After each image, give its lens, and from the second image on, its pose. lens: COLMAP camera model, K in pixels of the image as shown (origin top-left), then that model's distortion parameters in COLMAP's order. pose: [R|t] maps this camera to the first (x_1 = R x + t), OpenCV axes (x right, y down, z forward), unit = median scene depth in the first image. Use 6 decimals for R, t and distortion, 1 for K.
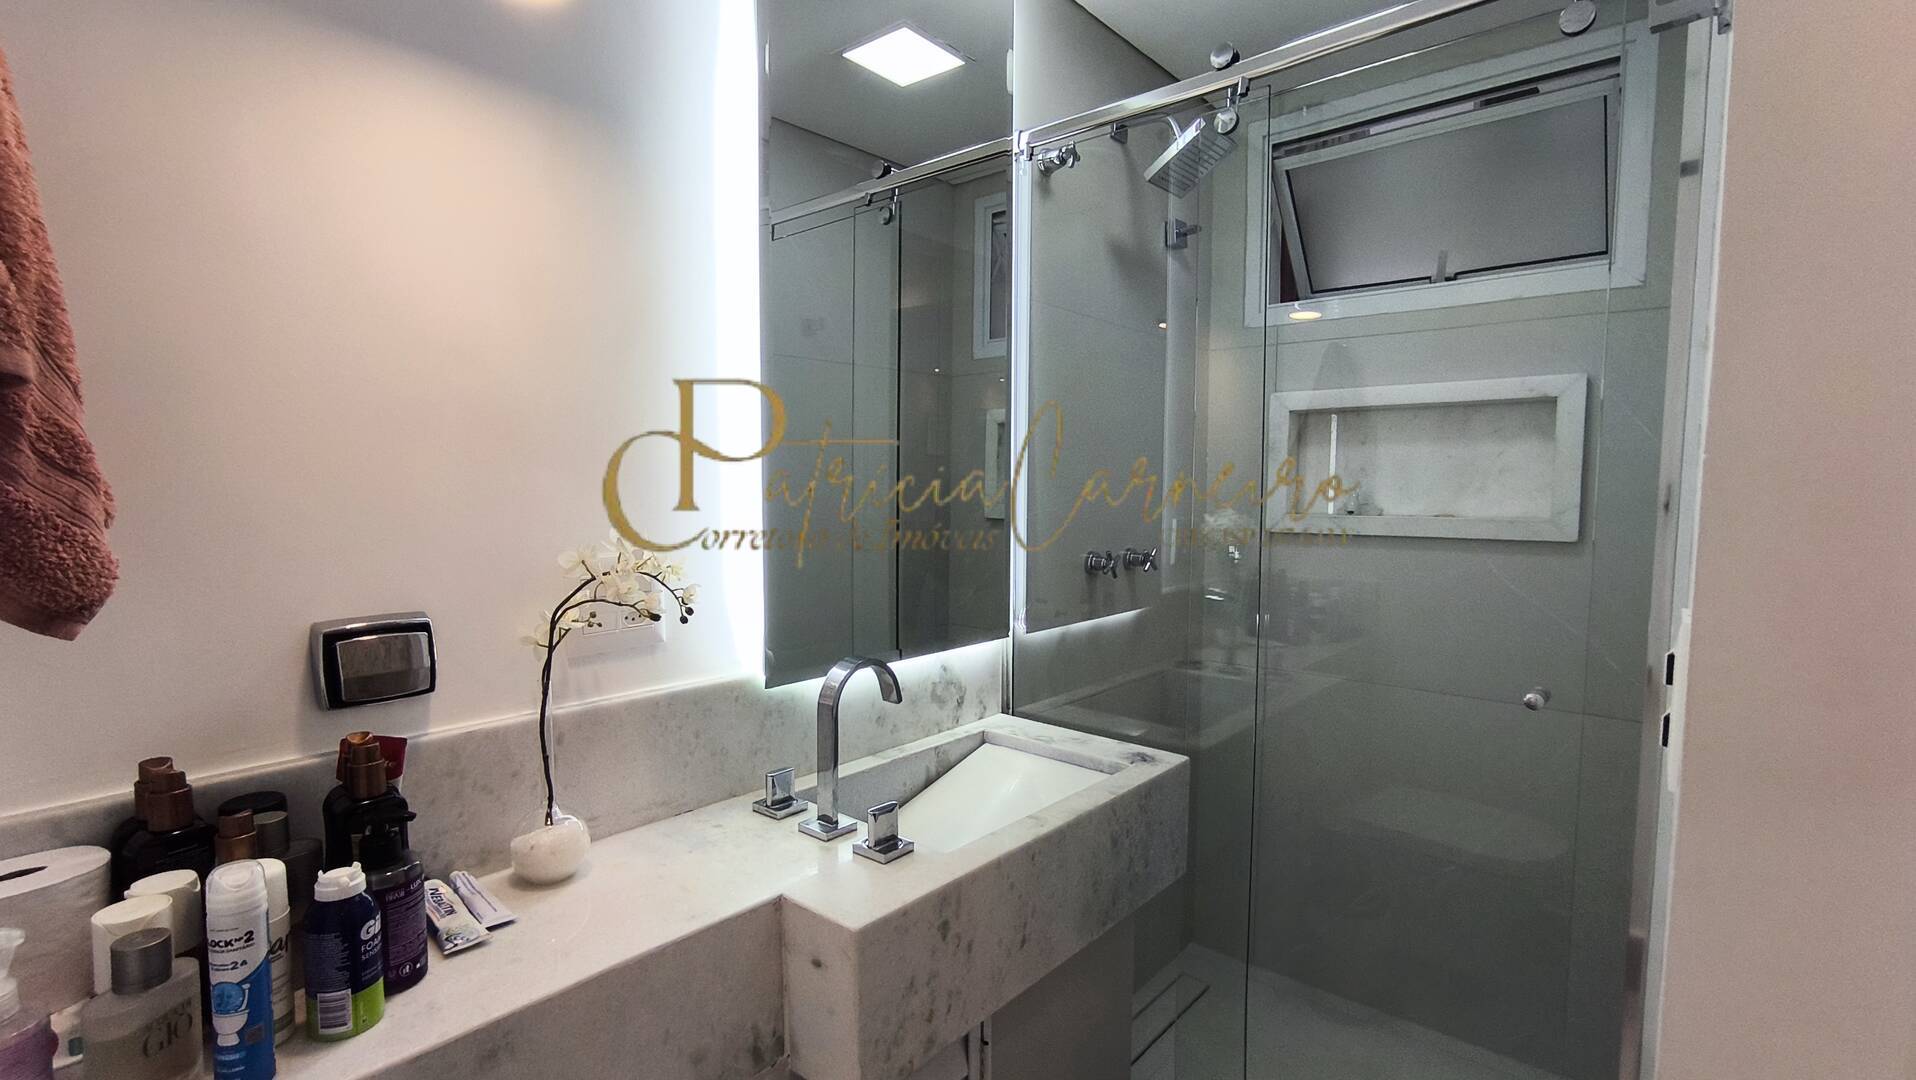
lens RADIAL K [[866.3, 0, 950.4], [0, 866.3, 545.9], [0, 0, 1]] dist [-0.031610, 0.010618]
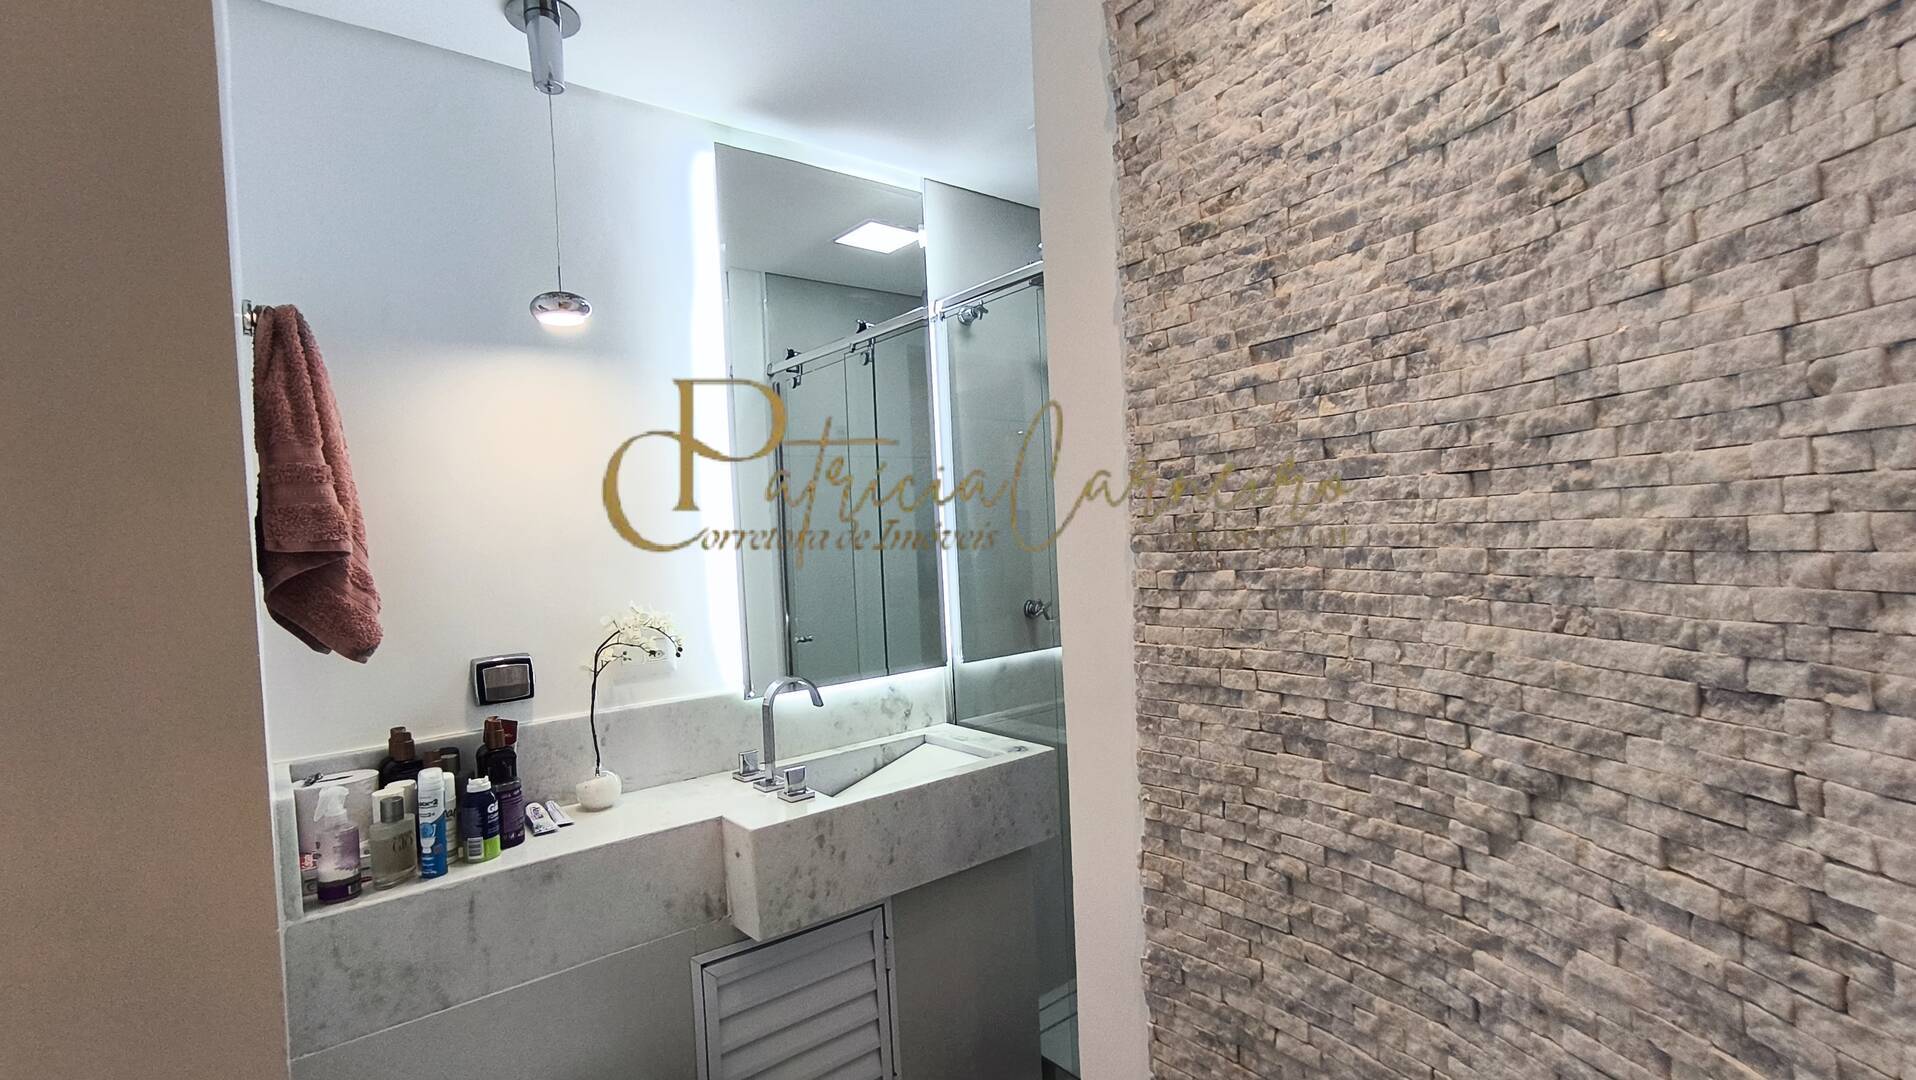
lens RADIAL K [[879.7, 0, 947.7], [0, 879.7, 548.6], [0, 0, 1]] dist [-0.035426, 0.030708]
pose [[0.980456, -0.049616, -0.190382, 0.605783], [0.039558, 0.997631, -0.056278, -0.002031], [0.192723, 0.047647, 0.980096, -0.636491]]
